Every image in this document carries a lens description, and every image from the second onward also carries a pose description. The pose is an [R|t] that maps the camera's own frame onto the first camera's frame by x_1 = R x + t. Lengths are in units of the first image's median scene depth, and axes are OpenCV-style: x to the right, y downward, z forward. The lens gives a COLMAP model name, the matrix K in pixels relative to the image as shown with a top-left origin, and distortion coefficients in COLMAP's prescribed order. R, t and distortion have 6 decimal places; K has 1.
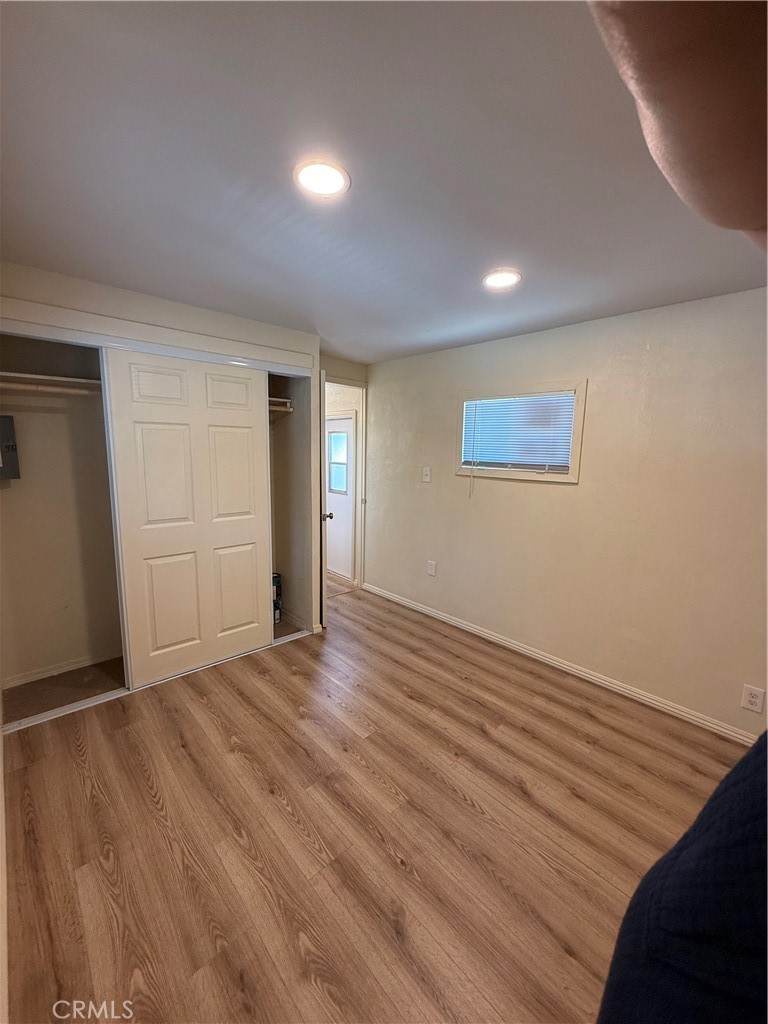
lens RADIAL K [[405.9, 0, 385.7], [0, 405.9, 516.5], [0, 0, 1]] dist [0.000522, 0.000219]
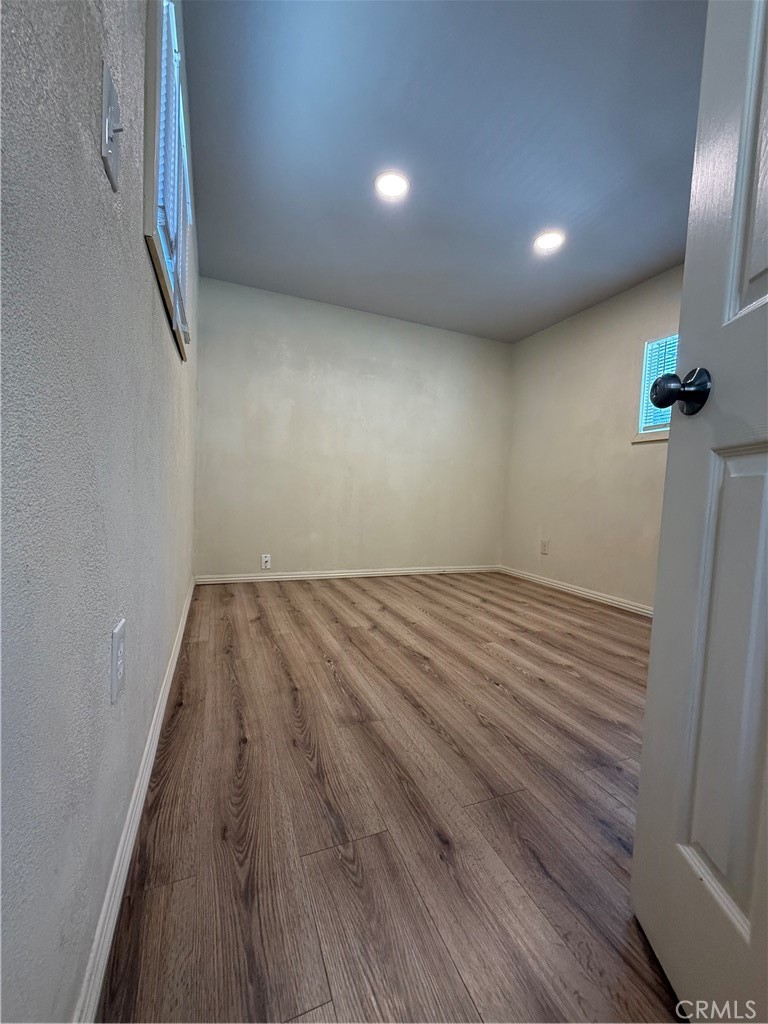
lens RADIAL K [[405.9, 0, 383.2], [0, 405.9, 511.0], [0, 0, 1]] dist [0.000522, 0.000219]
pose [[-0.931067, -0.082199, 0.355467, -0.130445], [-0.007578, 0.978437, 0.206407, 0.023921], [-0.364769, 0.189485, -0.911614, 1.978275]]
